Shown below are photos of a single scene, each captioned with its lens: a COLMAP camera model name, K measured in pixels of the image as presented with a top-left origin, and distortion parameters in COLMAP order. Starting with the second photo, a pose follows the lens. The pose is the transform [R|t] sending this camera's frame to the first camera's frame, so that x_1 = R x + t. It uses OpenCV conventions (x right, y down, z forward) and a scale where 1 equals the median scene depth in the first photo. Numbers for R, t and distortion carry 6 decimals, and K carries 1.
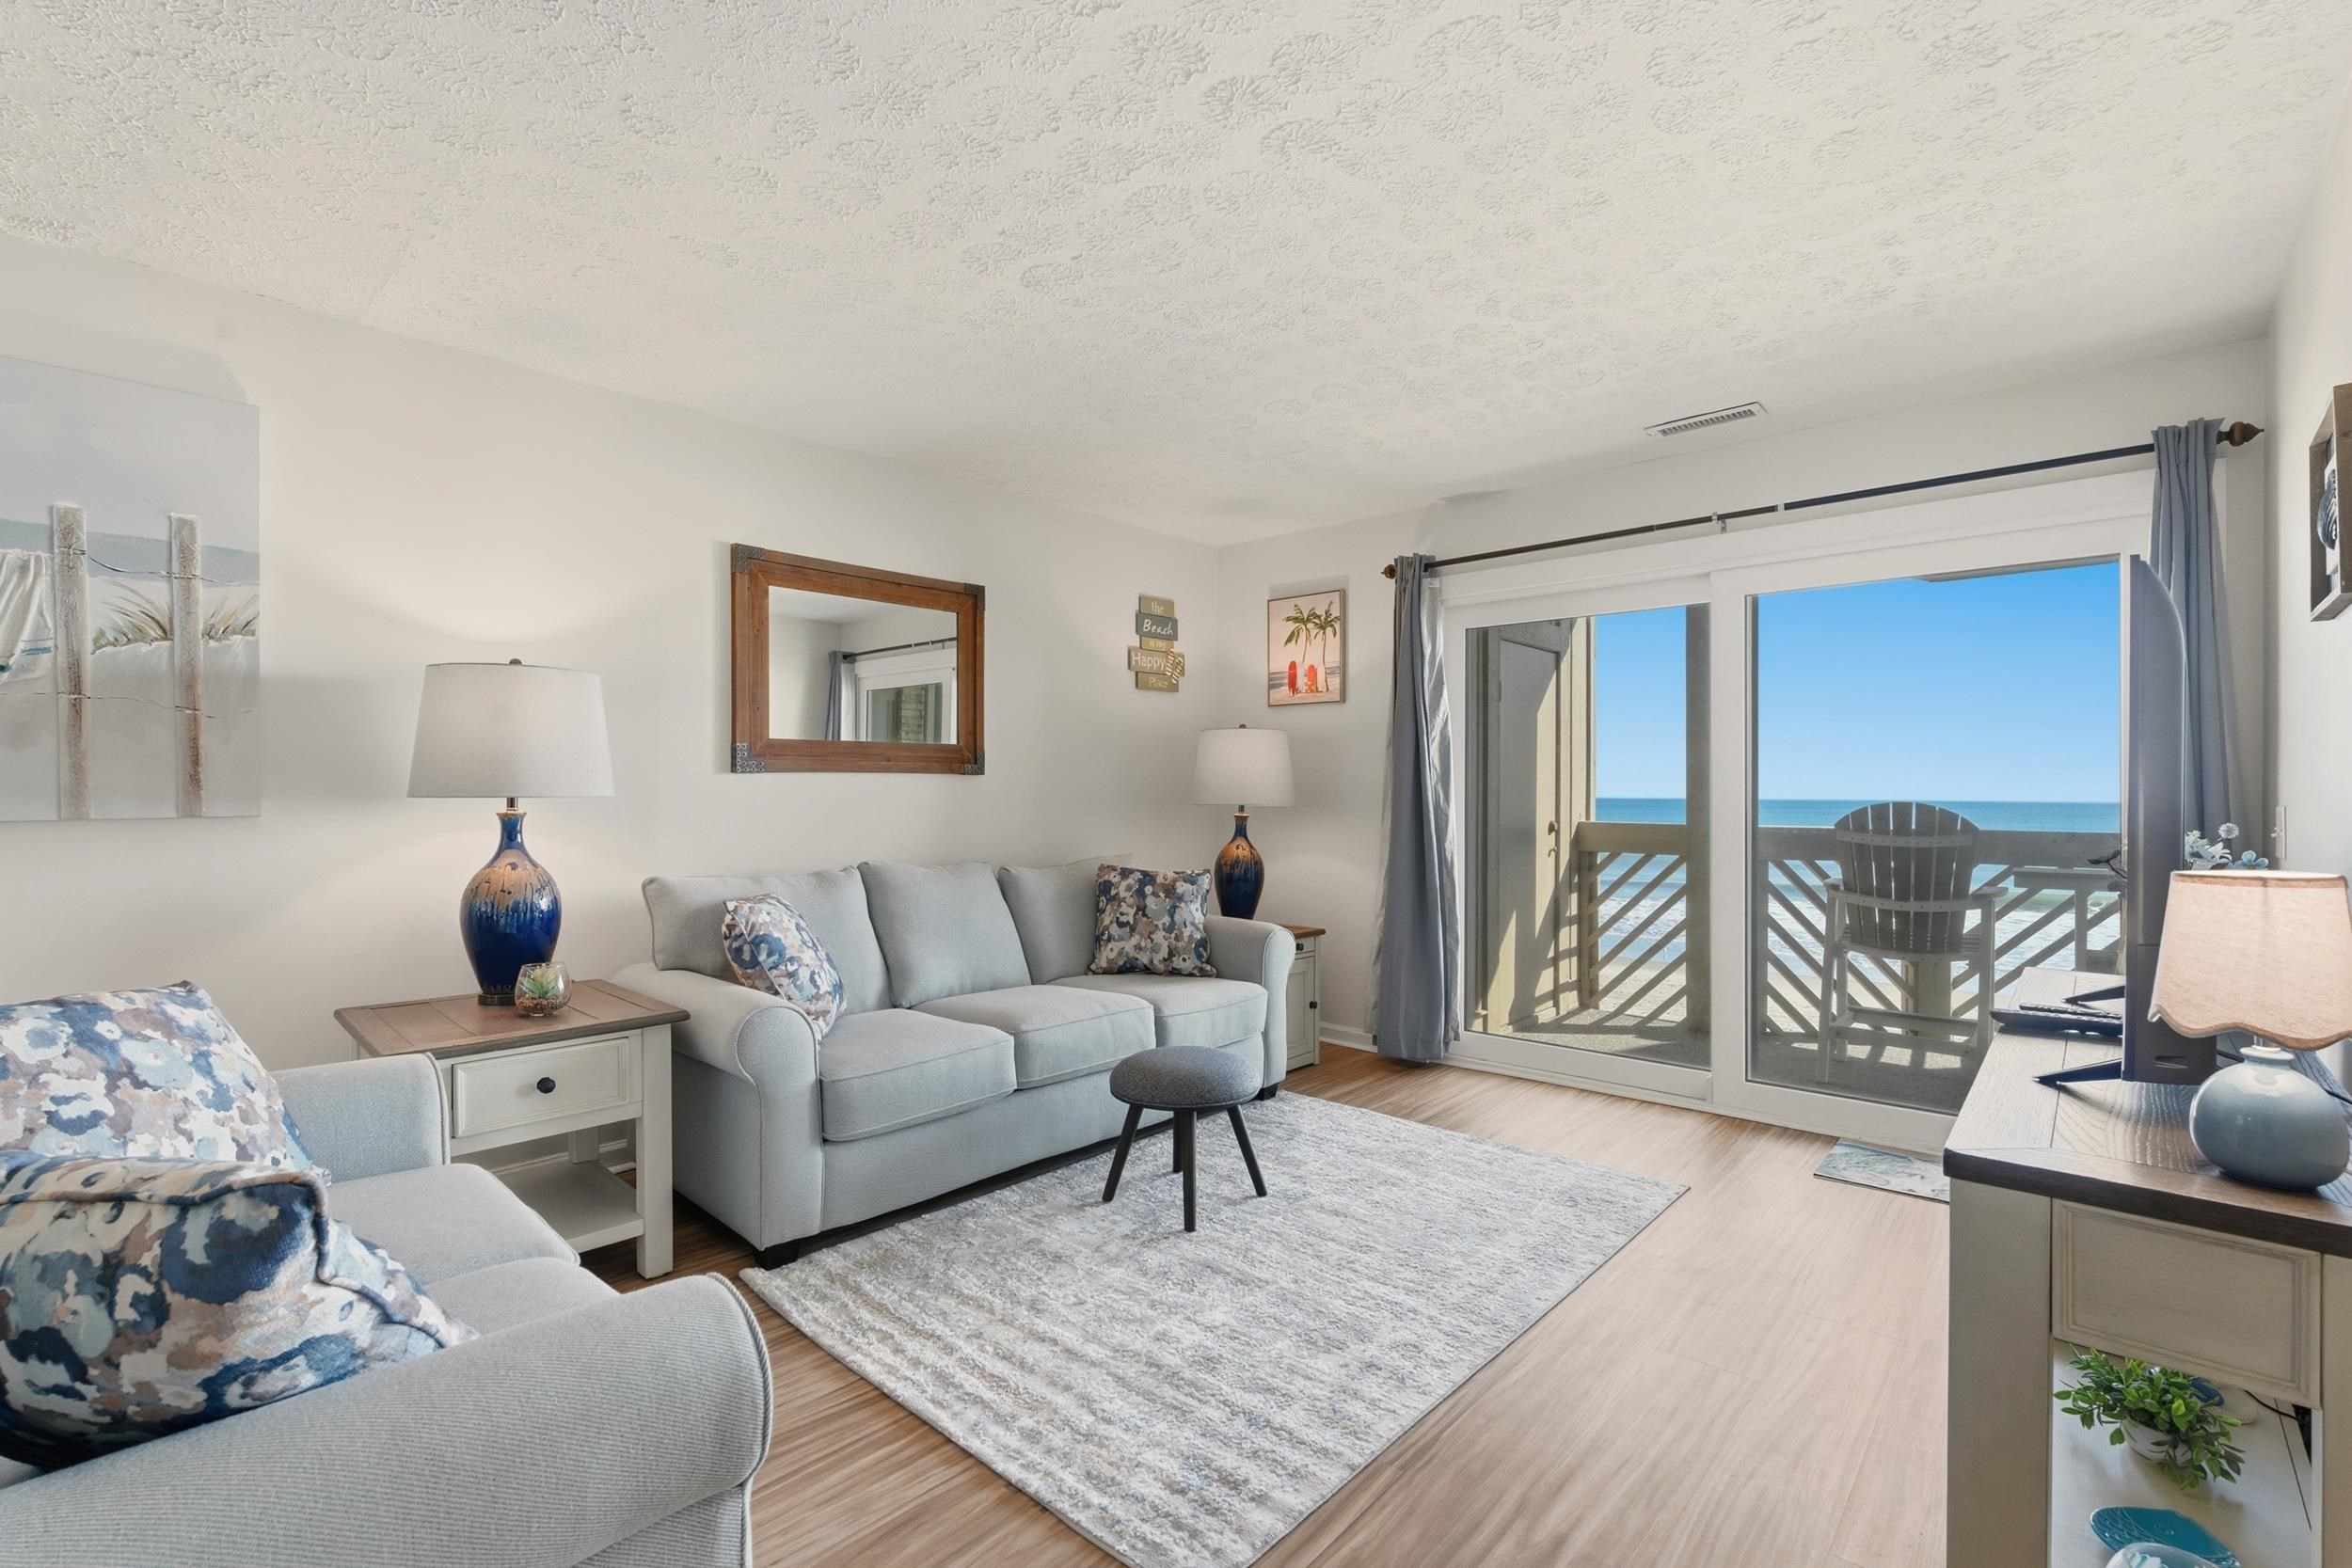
lens RADIAL K [[1037.6, 0, 1159.1], [0, 1037.6, 789.2], [0, 0, 1]] dist [-0.003896, 0.001176]
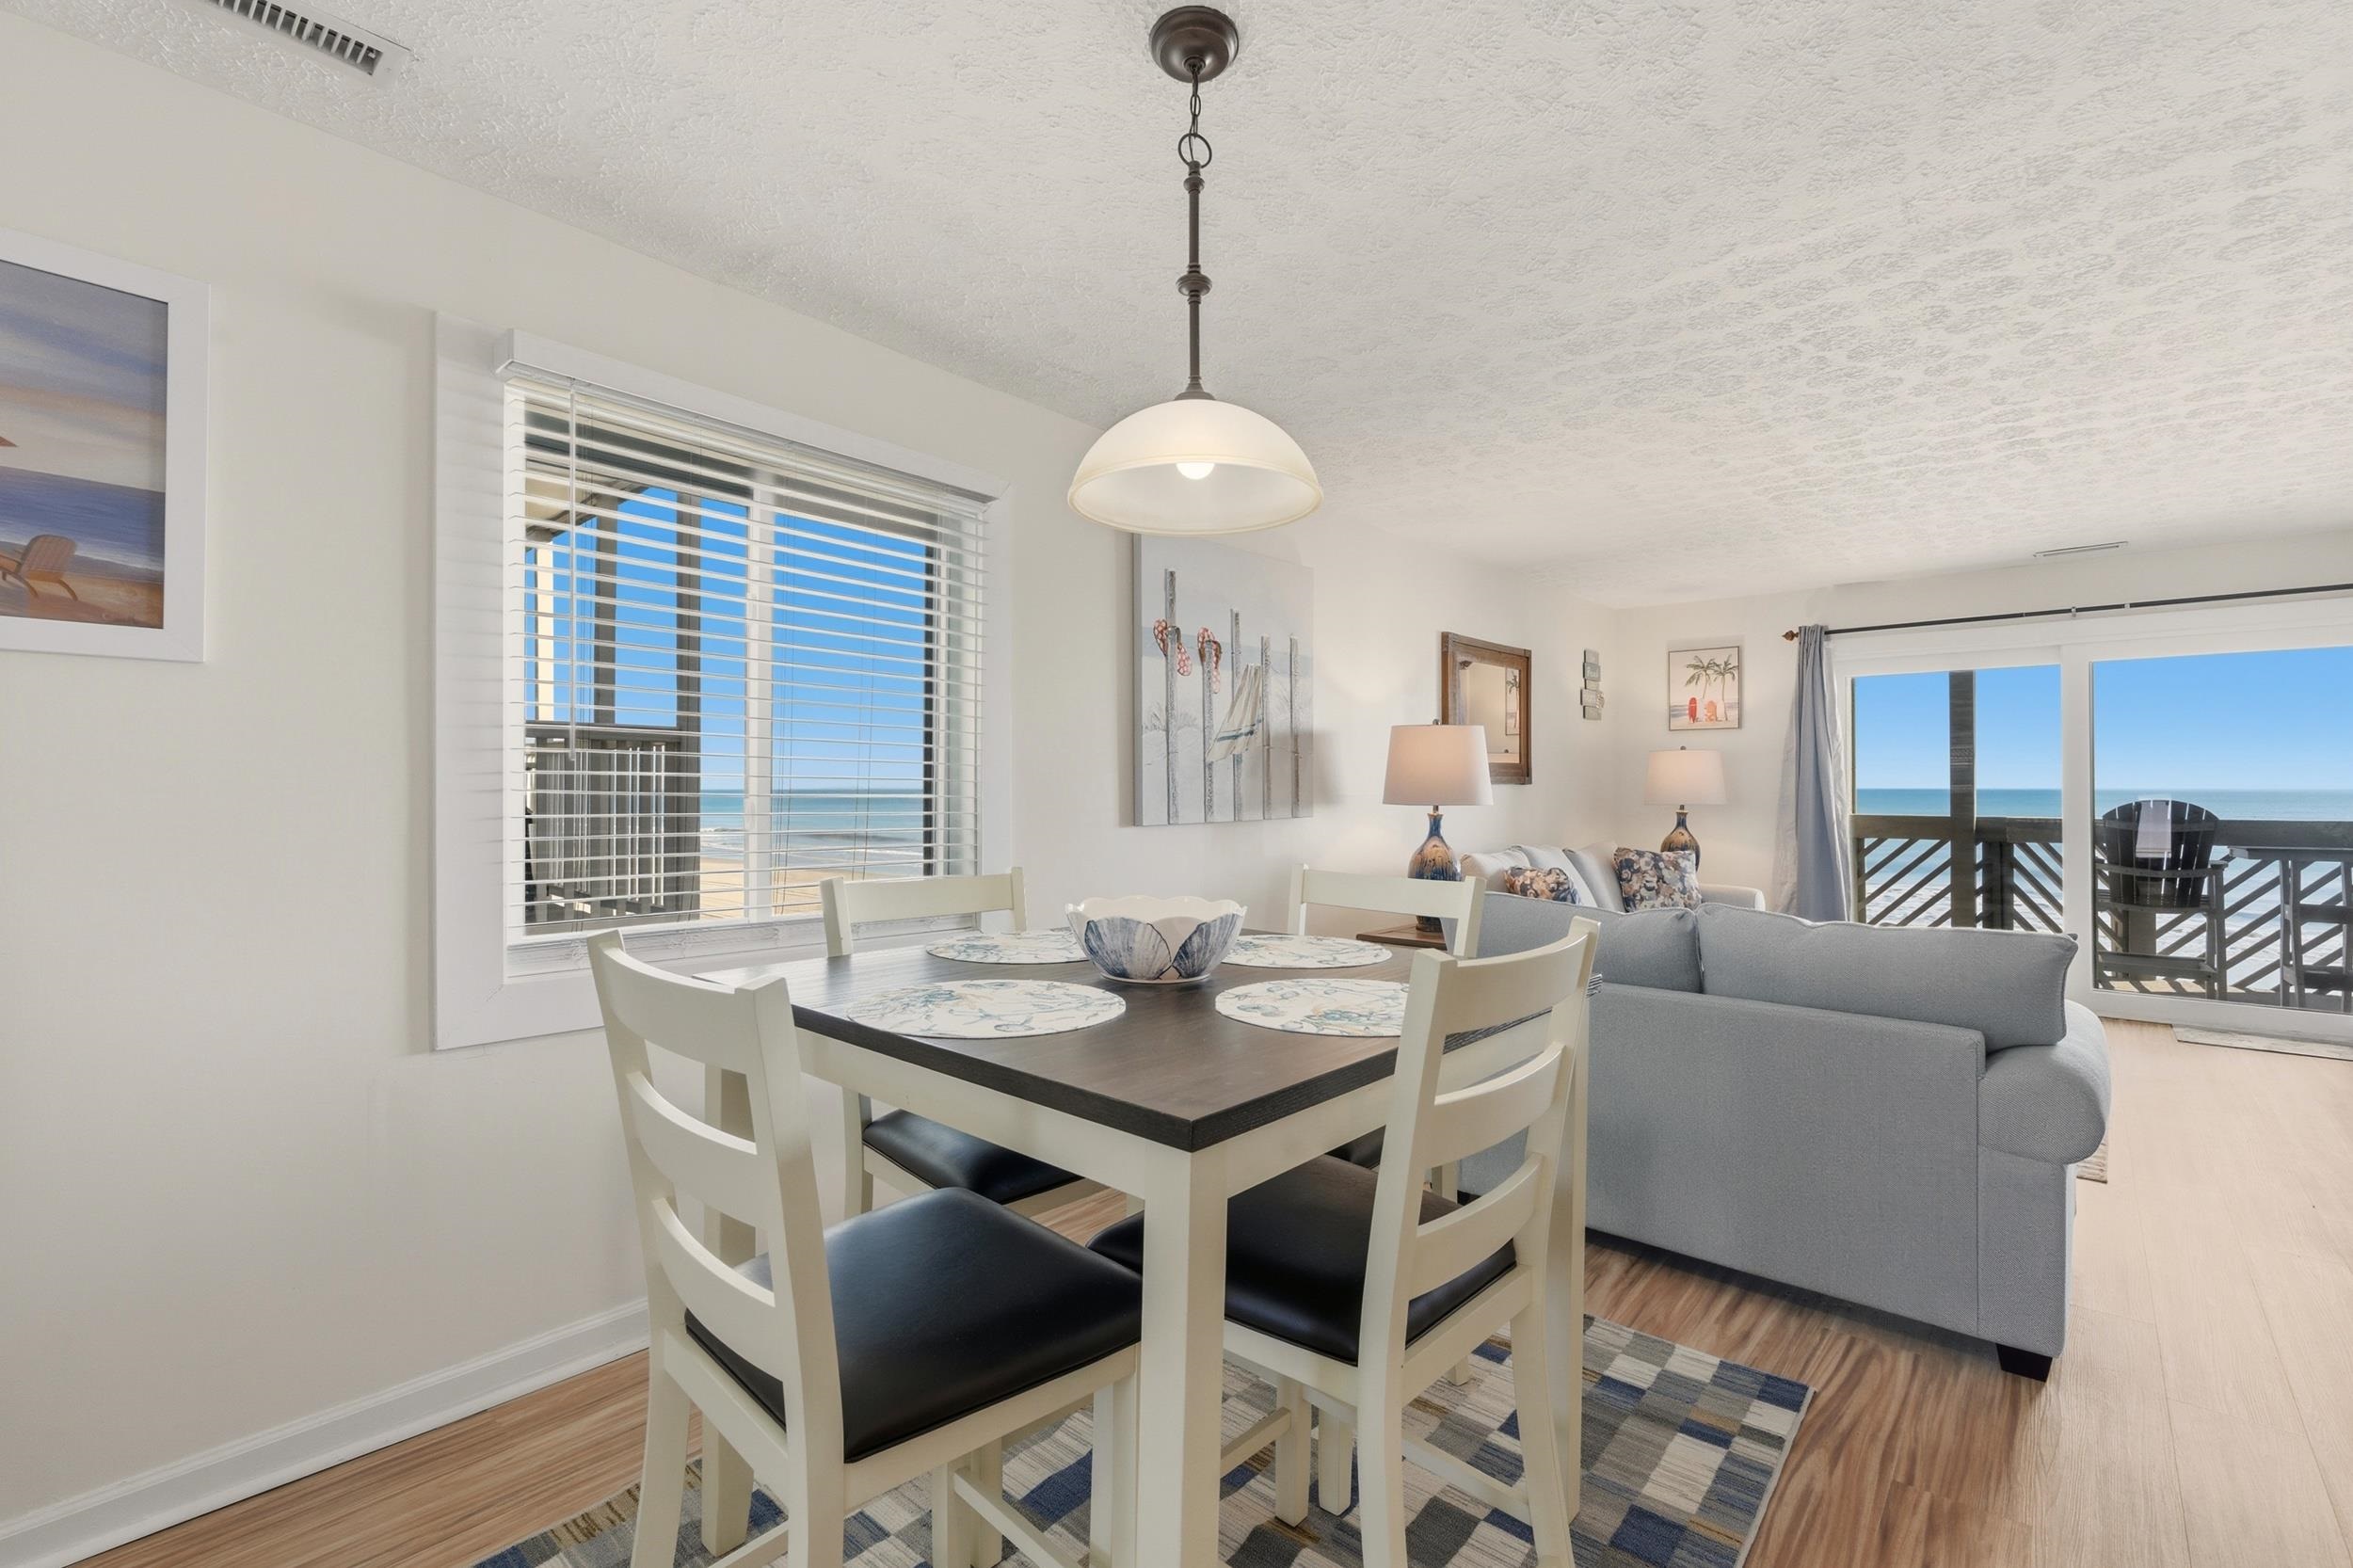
lens RADIAL K [[1016.5, 0, 1179.8], [0, 1016.5, 780.5], [0, 0, 1]] dist [-0.001250, -0.000104]
pose [[0.999662, -0.004465, 0.025608, -0.639975], [0.004517, 0.999988, -0.001970, -0.017351], [-0.025599, 0.002085, 0.999670, -0.343914]]
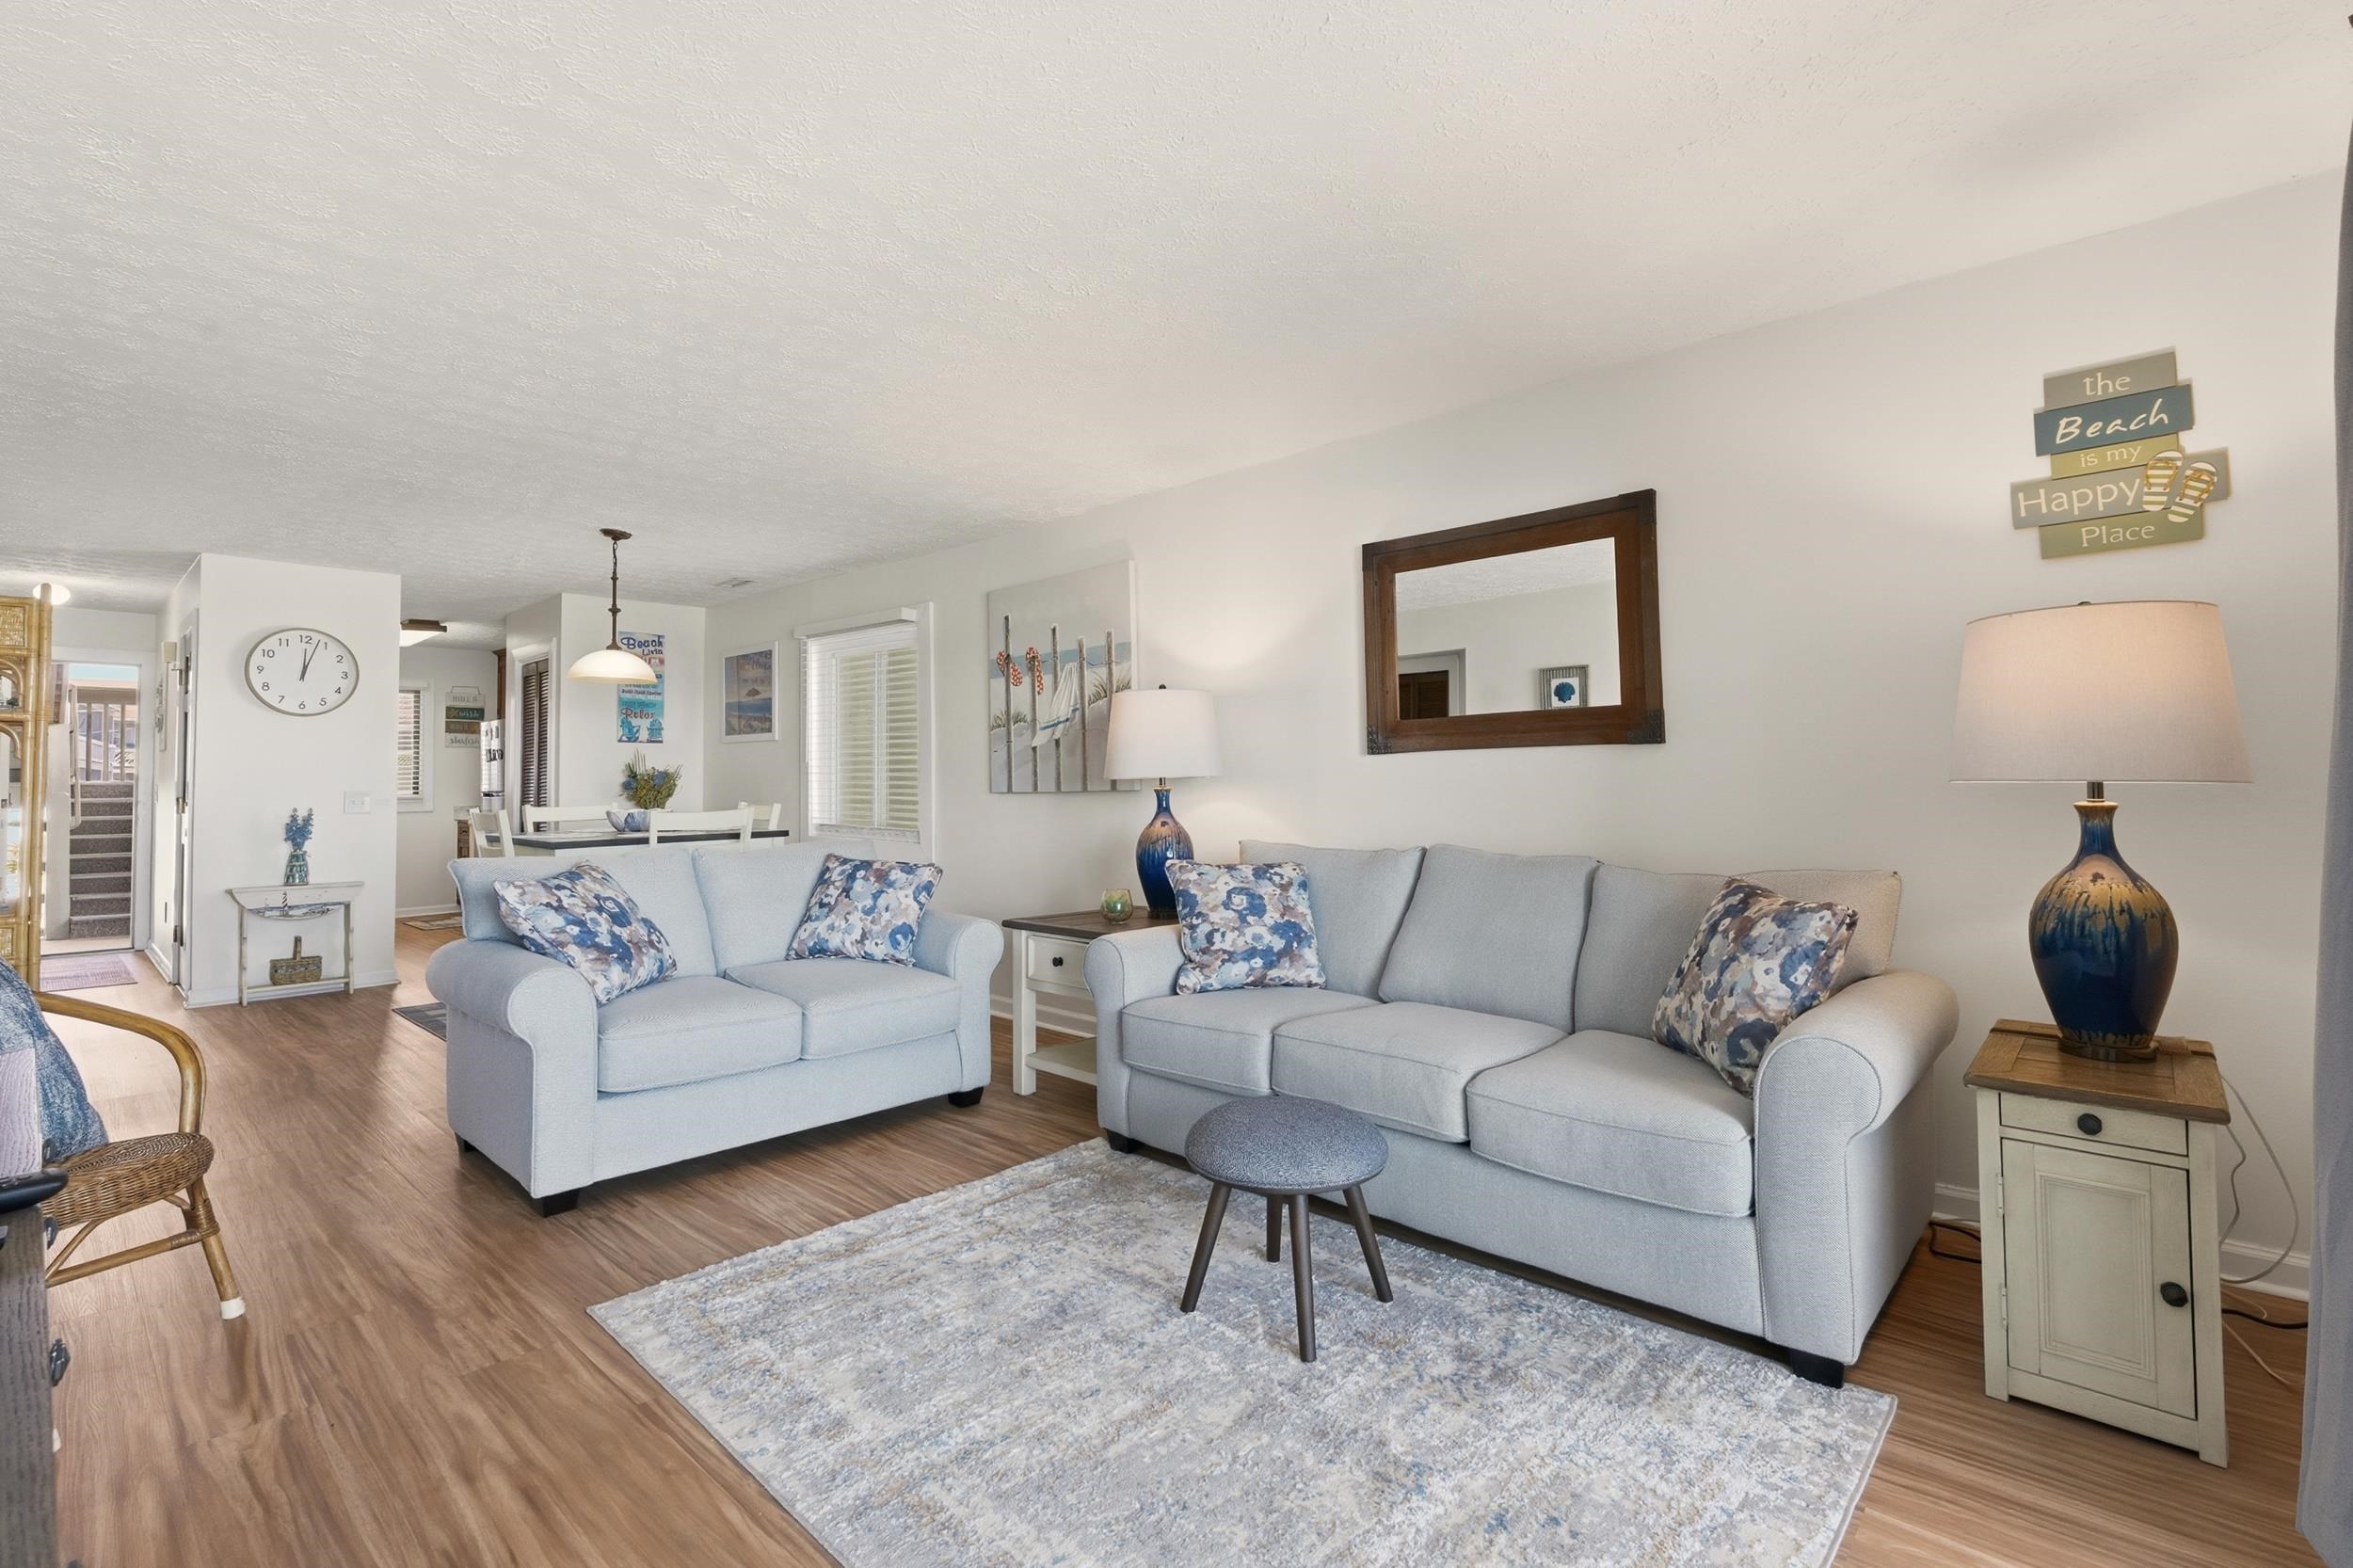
lens RADIAL K [[1038.1, 0, 1184.6], [0, 1038.1, 753.8], [0, 0, 1]] dist [-0.003896, 0.001176]
pose [[0.021293, -0.032686, -0.999239, 0.529046], [0.011532, 0.999407, -0.032445, 0.012855], [0.999707, -0.010833, 0.021658, 0.614541]]
